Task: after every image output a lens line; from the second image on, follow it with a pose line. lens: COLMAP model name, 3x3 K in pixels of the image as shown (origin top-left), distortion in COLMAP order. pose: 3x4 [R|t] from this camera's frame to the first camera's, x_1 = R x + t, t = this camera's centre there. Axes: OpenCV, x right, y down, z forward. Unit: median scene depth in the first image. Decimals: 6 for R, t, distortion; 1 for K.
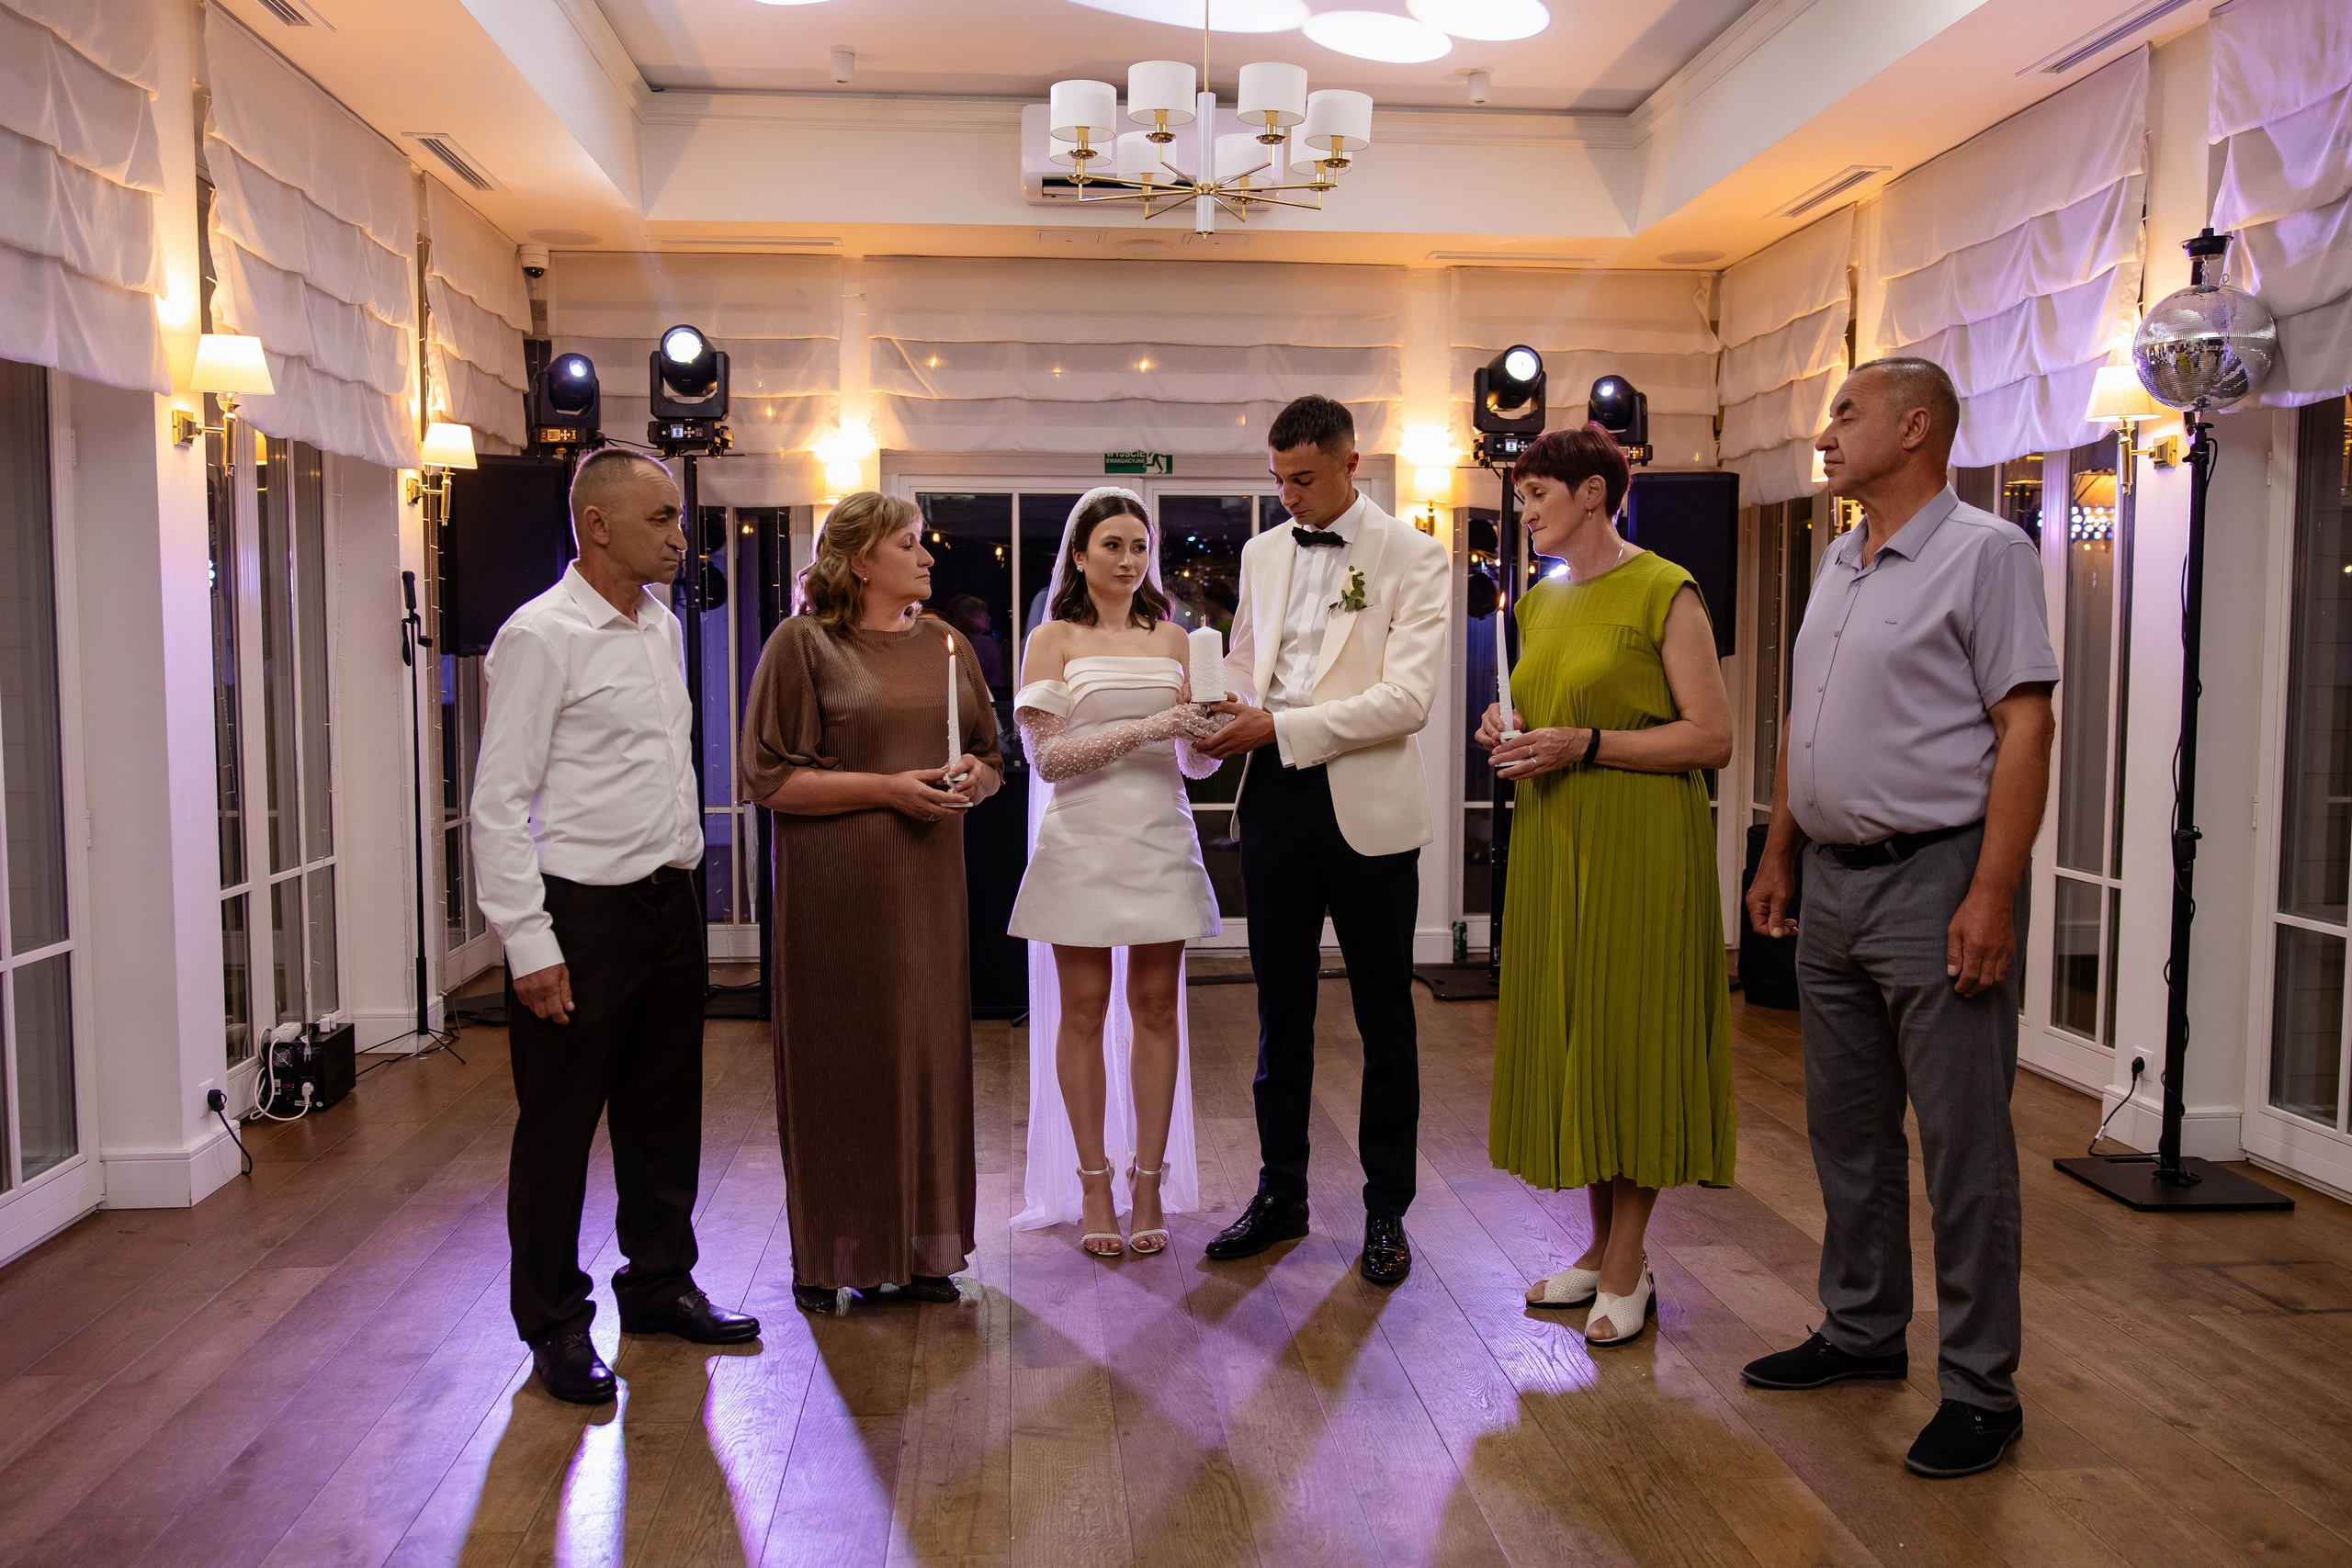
lens RADIAL K [[1845.5, 0, 1171.0], [0, 1845.5, 780.7], [0, 0, 1]] dist [-0.030781, 0.010913]
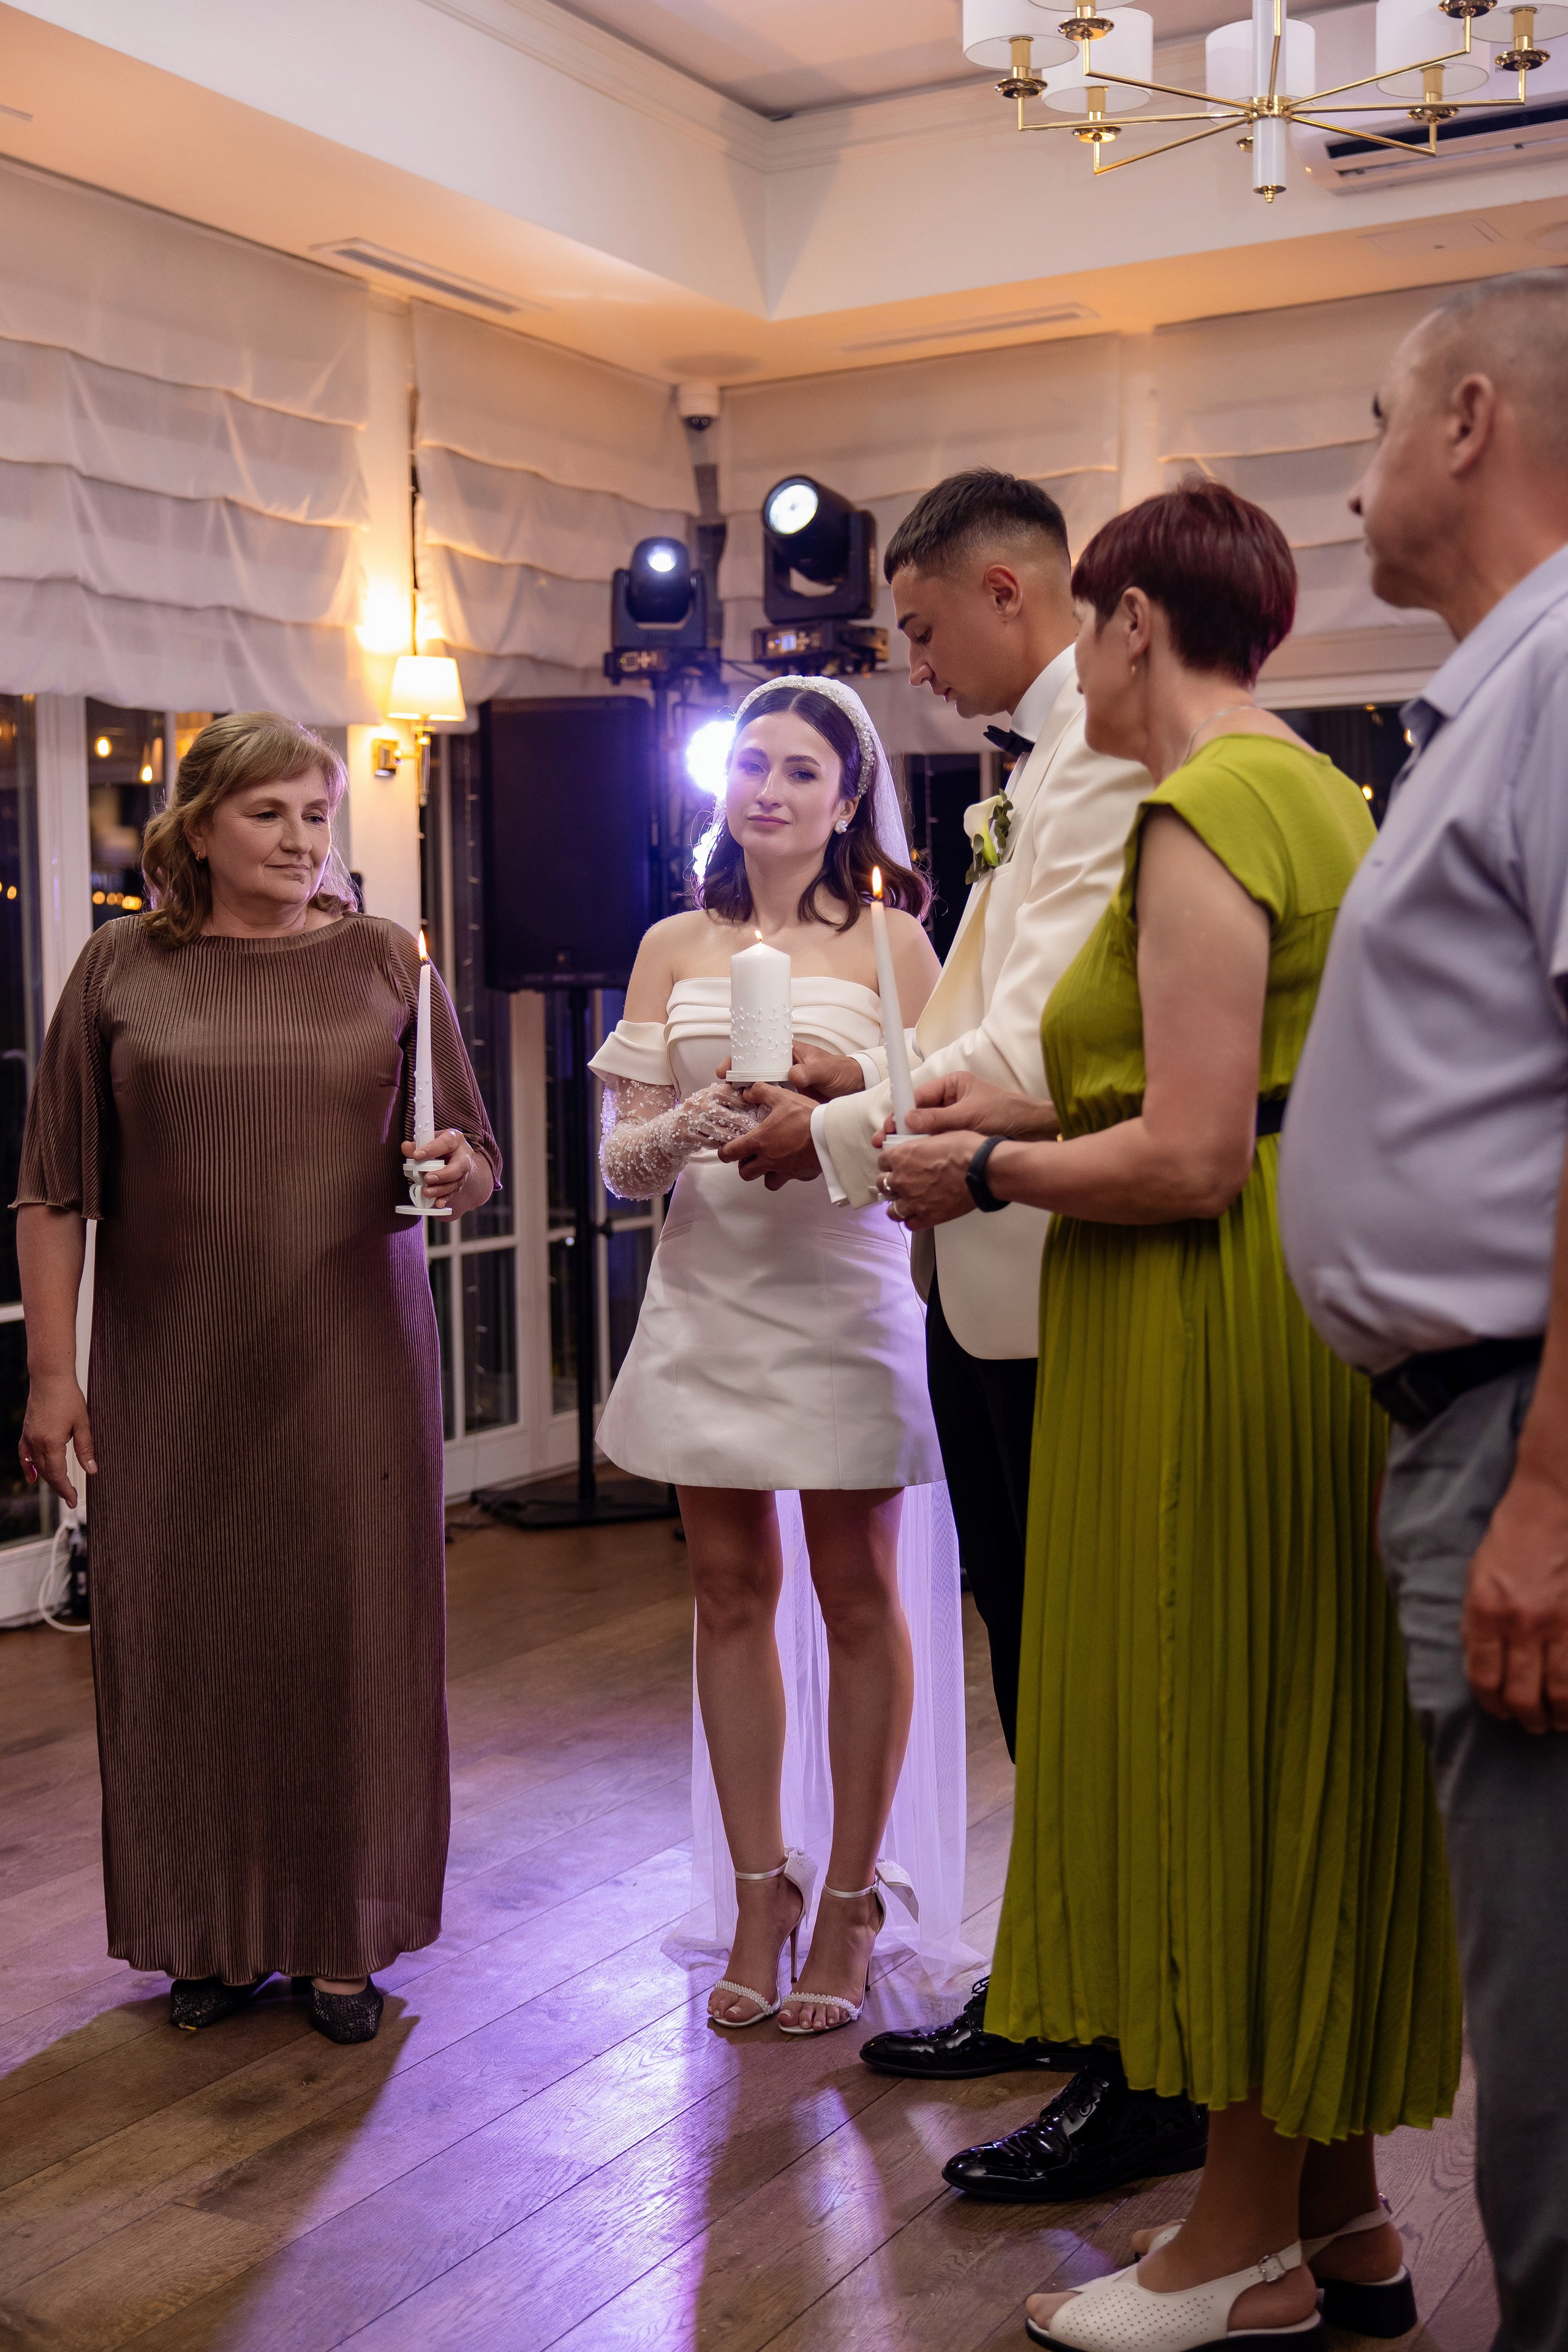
lens RADIAL K [[2768.6, 0, 783.7], [0, 2768.6, 1178.7], [0, 0, 1]] dist [-0.000139, 0.010904]
pose [[0.822333, 0.025057, -0.568455, 0.320997], [-0.025364, 0.999651, 0.007372, -0.008508], [0.568441, 0.008356, 0.822682, 0.218335]]
